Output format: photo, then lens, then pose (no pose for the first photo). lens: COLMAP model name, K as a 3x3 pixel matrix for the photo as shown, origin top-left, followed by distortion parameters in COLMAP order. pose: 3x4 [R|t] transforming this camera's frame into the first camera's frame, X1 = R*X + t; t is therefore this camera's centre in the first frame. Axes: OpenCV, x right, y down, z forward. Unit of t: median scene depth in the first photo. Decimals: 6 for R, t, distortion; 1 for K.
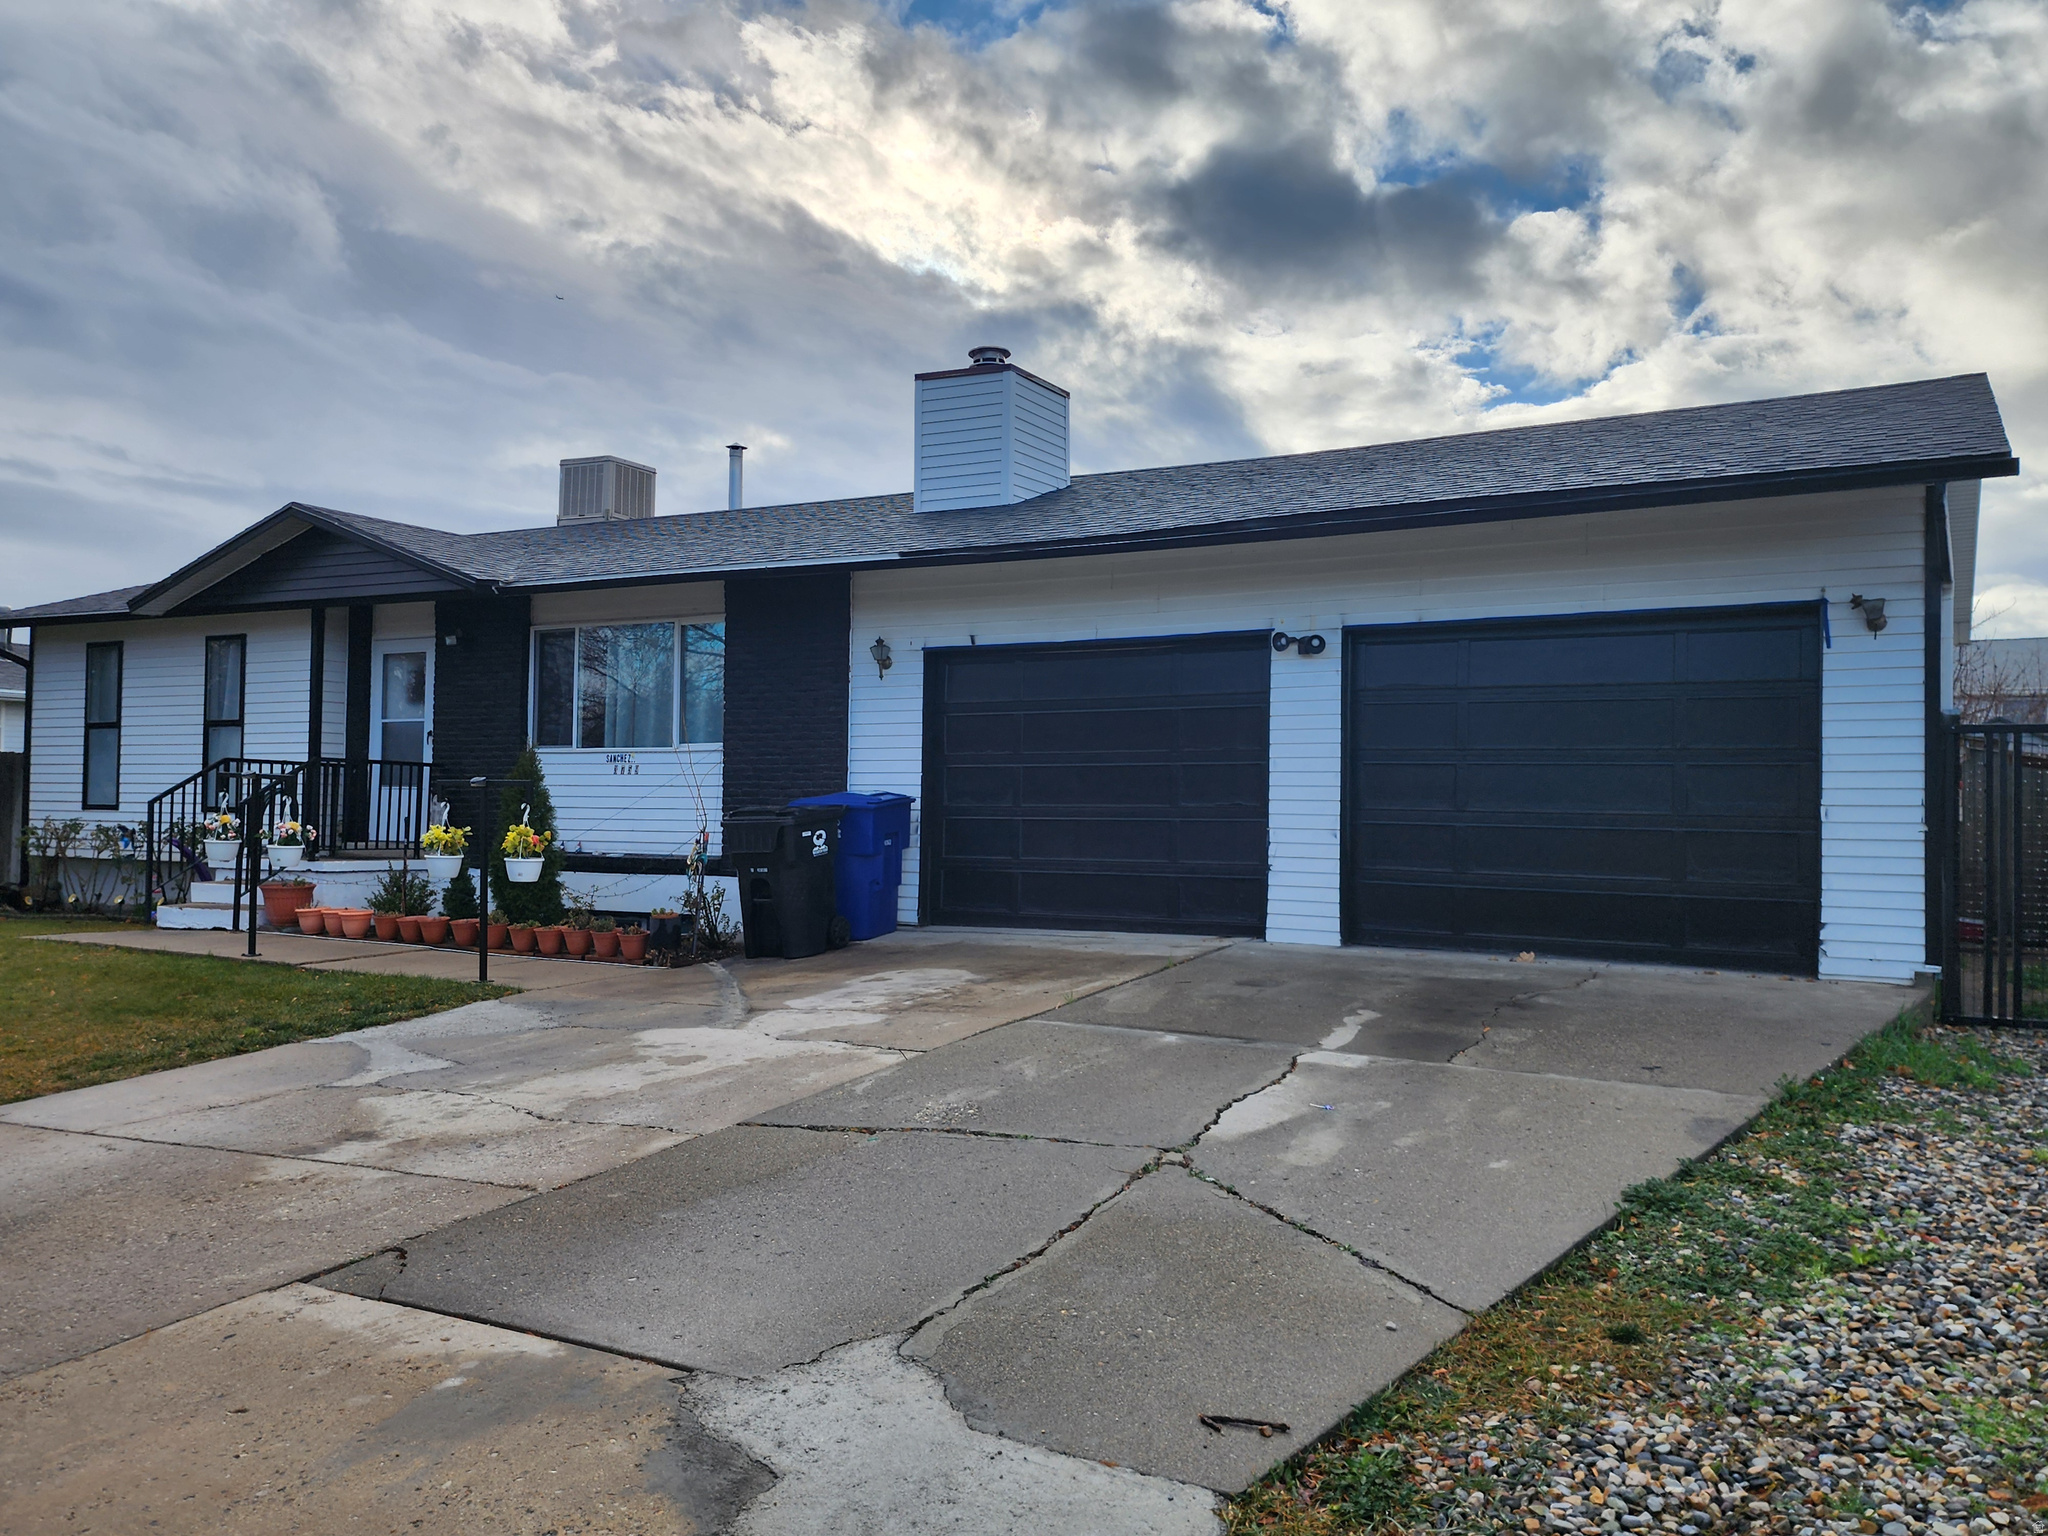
lens RADIAL K [[1585.6, 0, 1026.1], [0, 1585.6, 771.6], [0, 0, 1]] dist [0.060784, -0.011924]
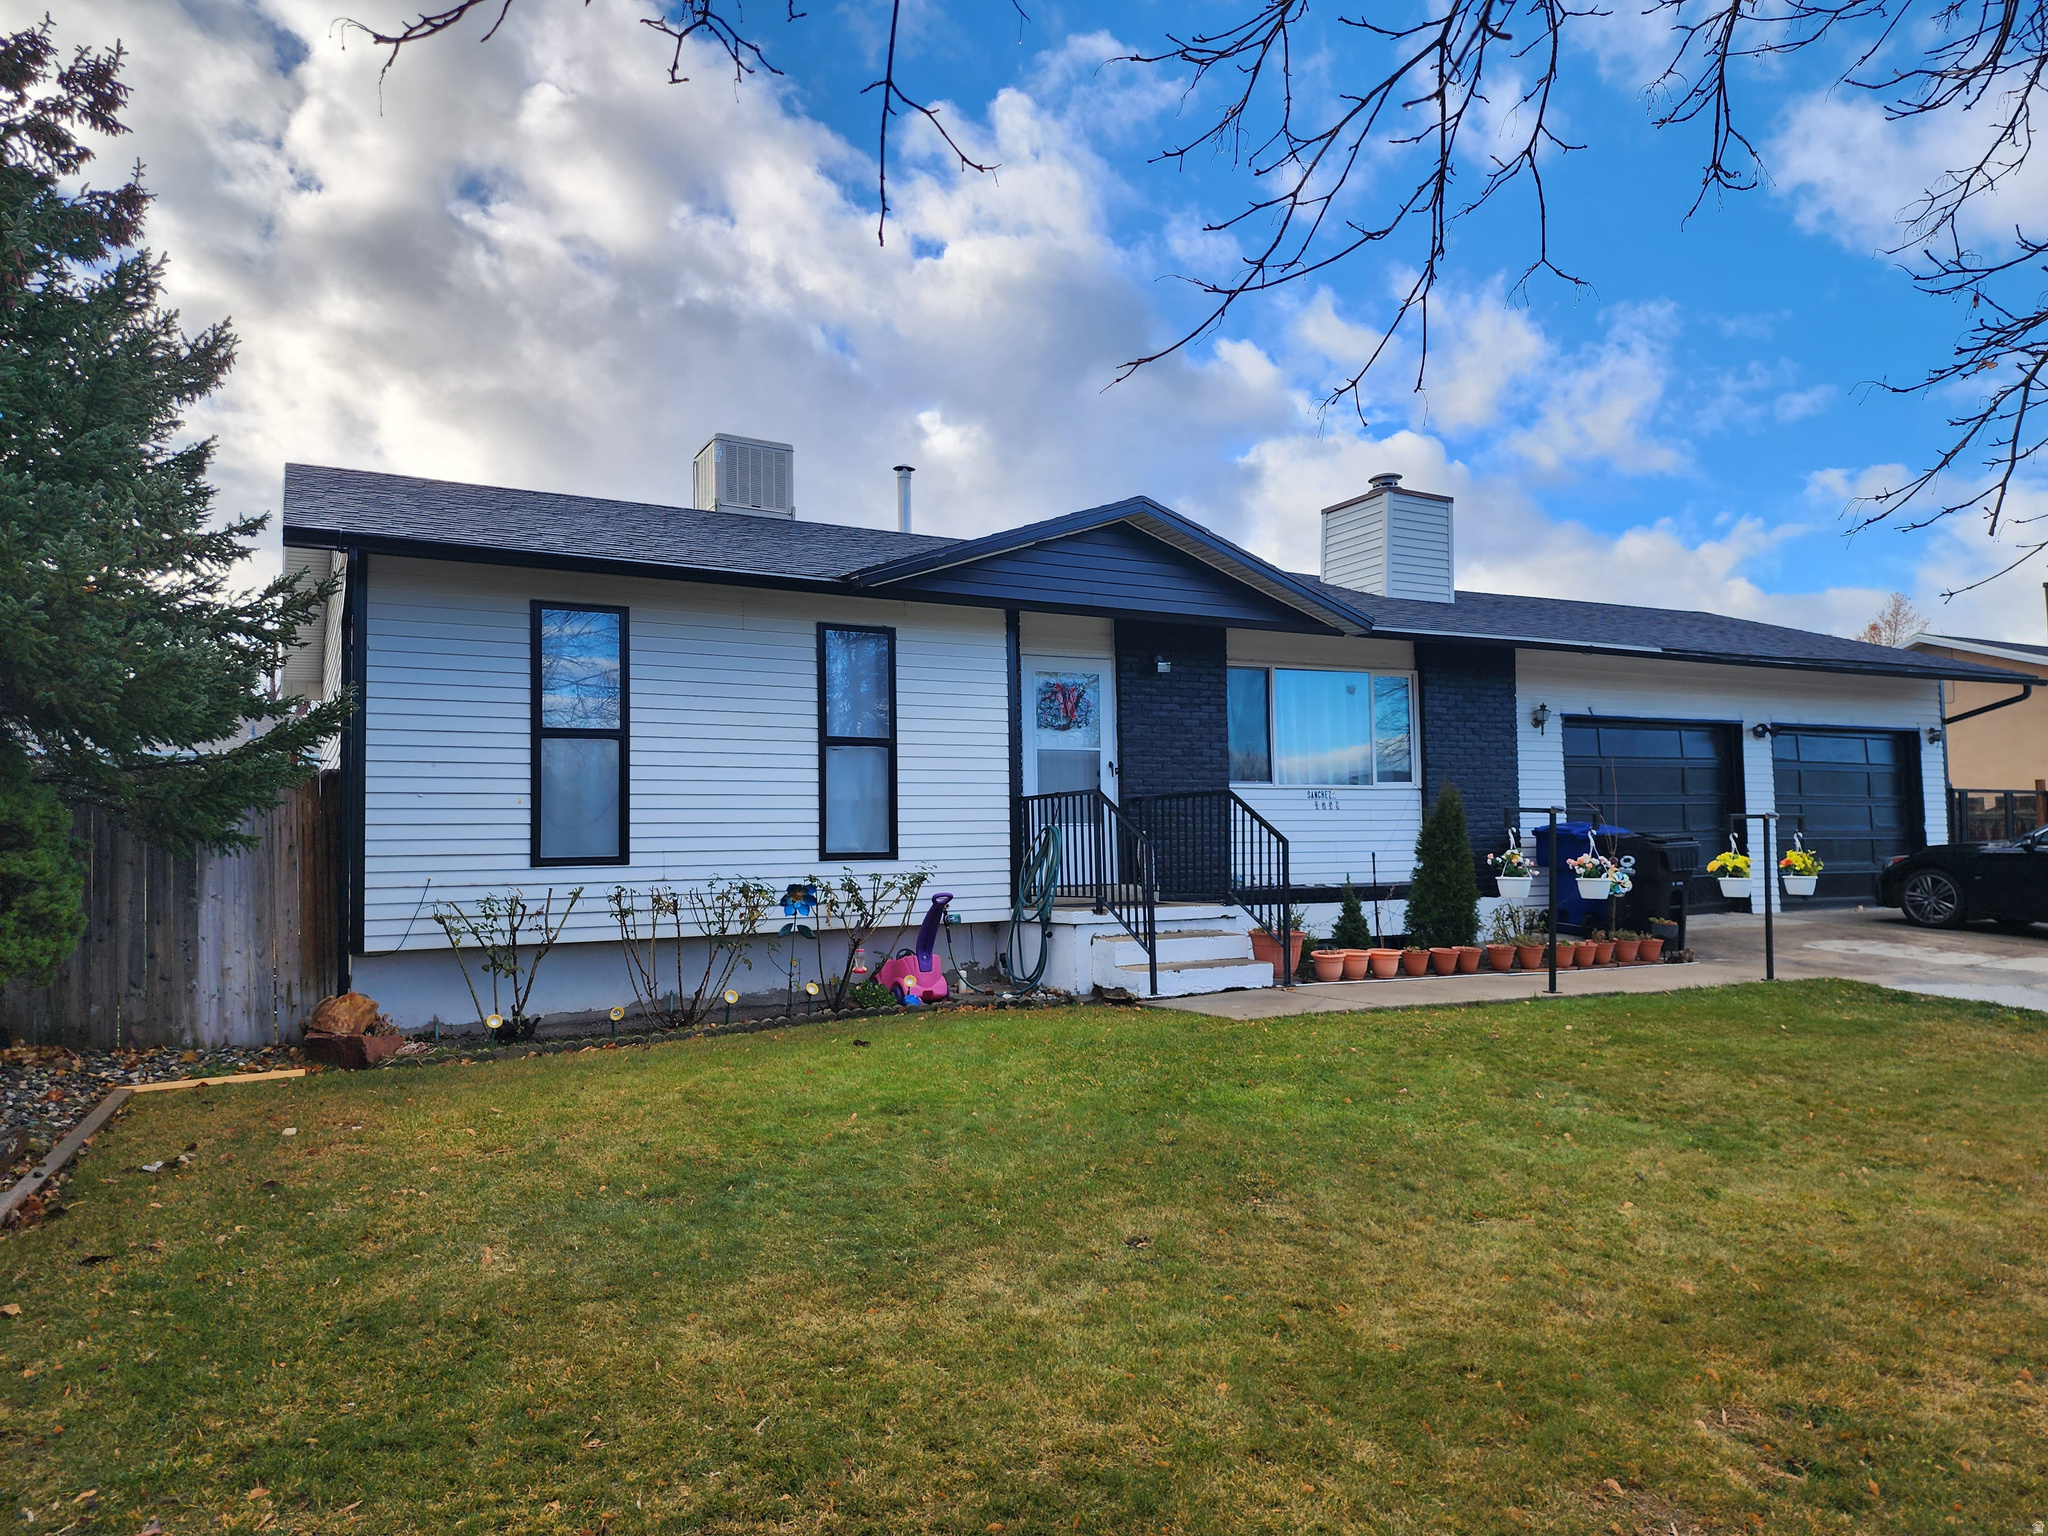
lens RADIAL K [[1388.3, 0, 1041.4], [0, 1388.3, 769.3], [0, 0, 1]] dist [0.059686, -0.008706]
pose [[0.531079, 0.026021, 0.846923, -1.057991], [0.001292, 0.999502, -0.031520, 0.003581], [-0.847321, 0.017834, 0.530781, 0.615970]]
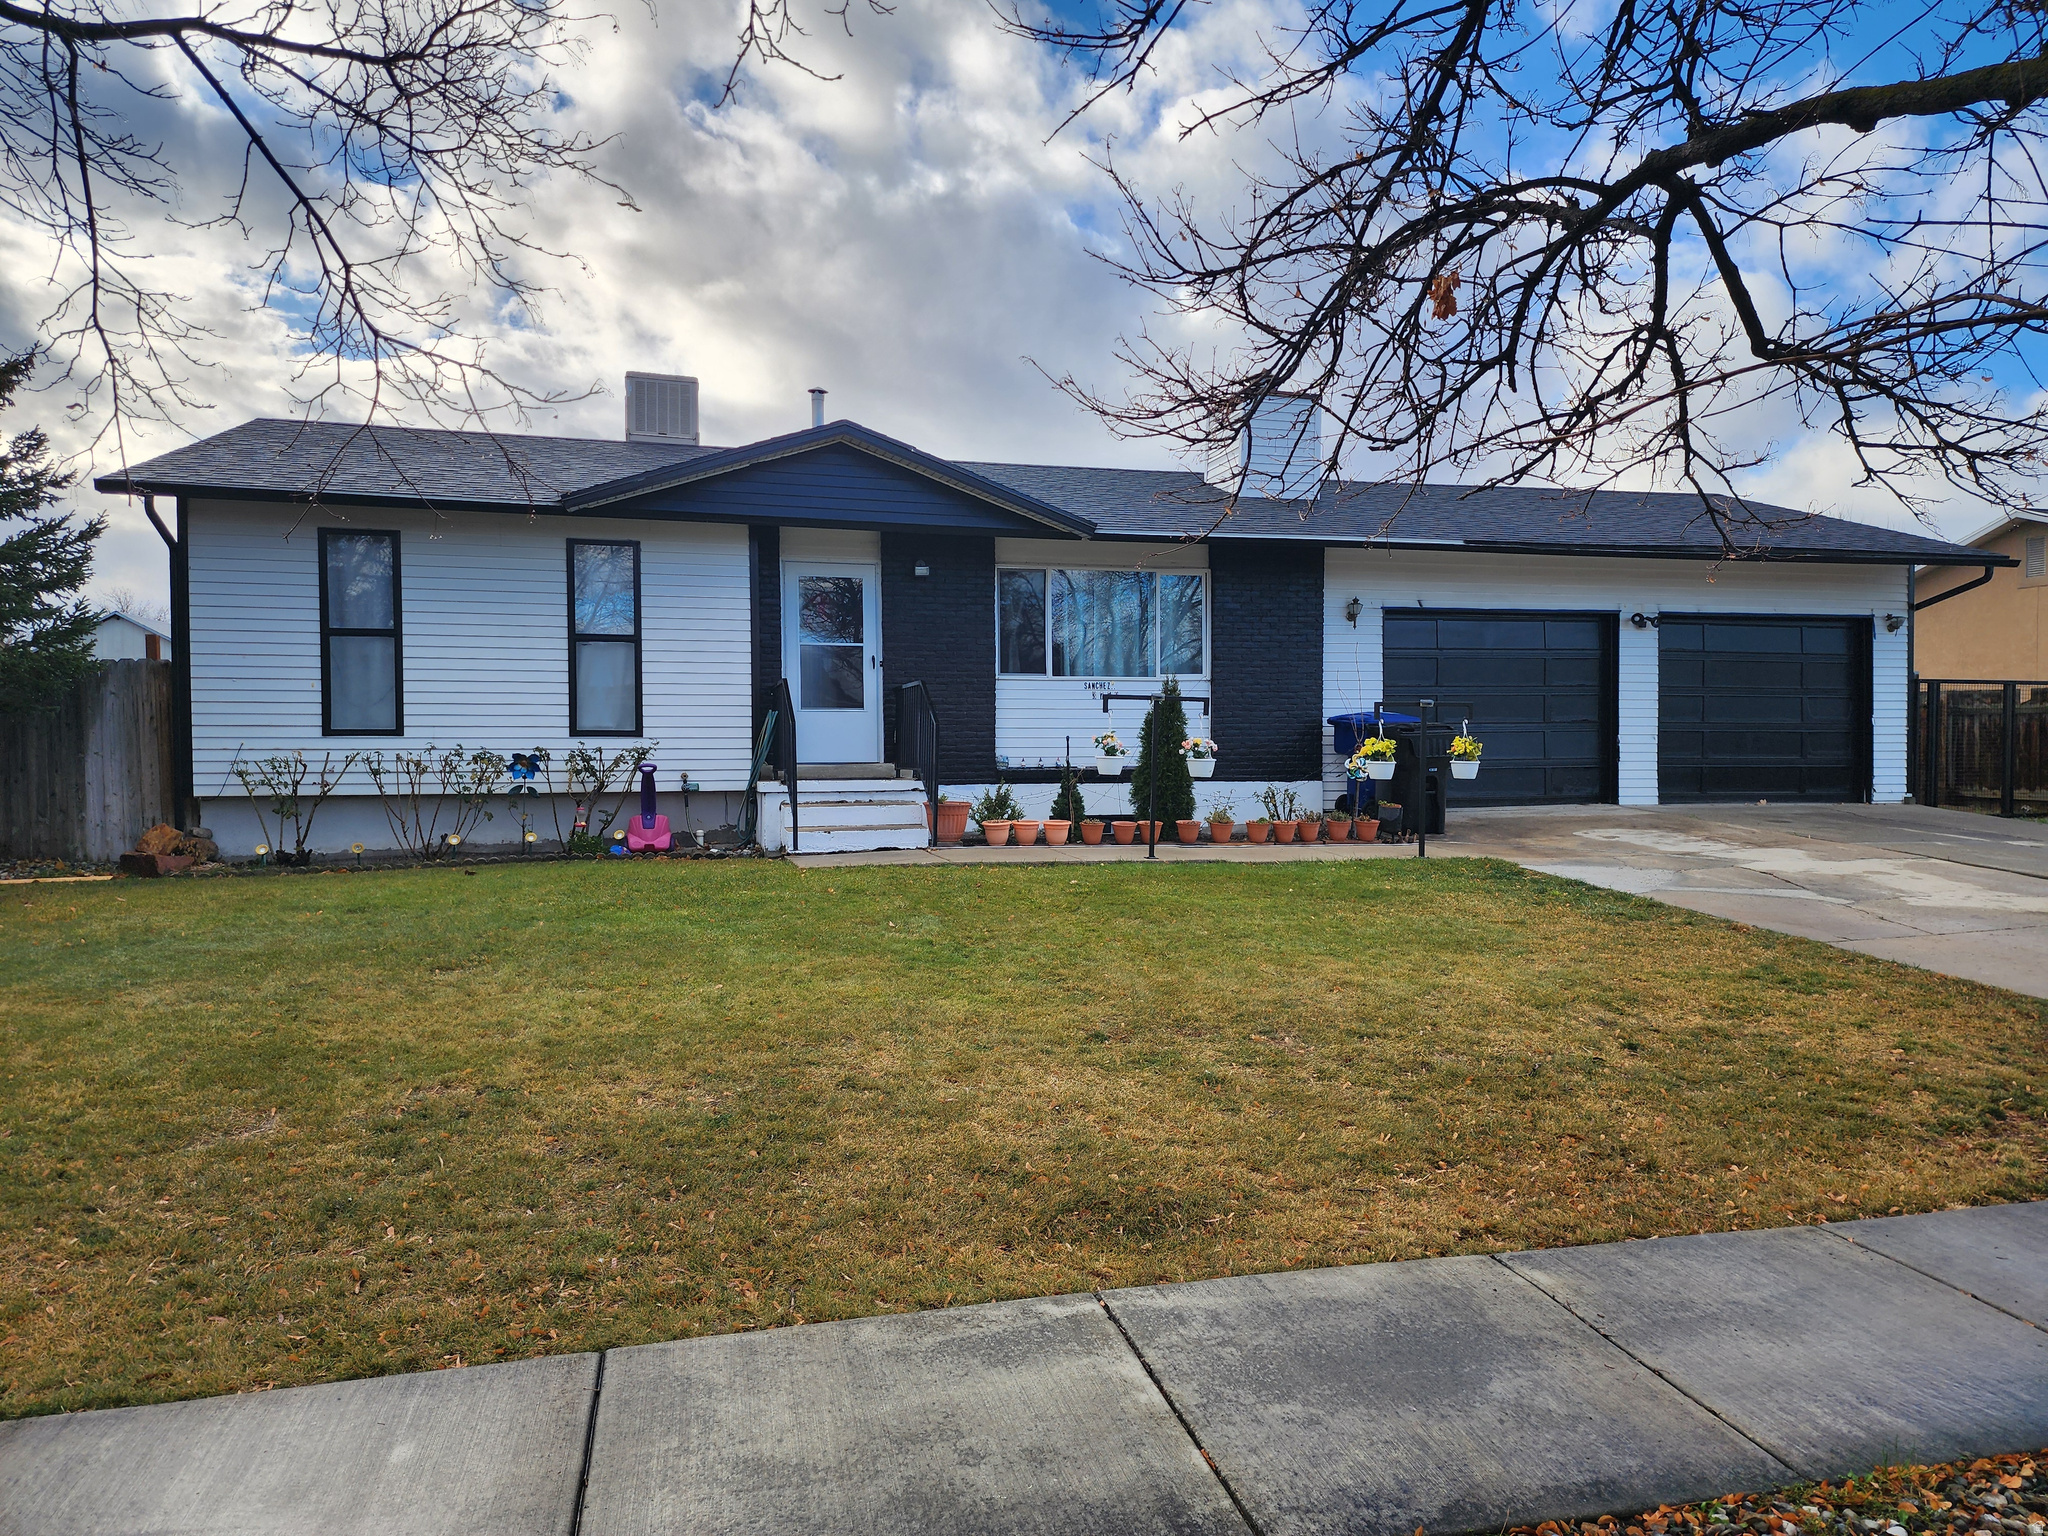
lens RADIAL K [[1388.3, 0, 1019.1], [0, 1388.3, 765.4], [0, 0, 1]] dist [0.059686, -0.008706]
pose [[0.724324, -0.024925, 0.689009, -0.922223], [-0.005321, 0.999114, 0.041737, 0.007664], [-0.689439, -0.033898, 0.723550, 0.282465]]
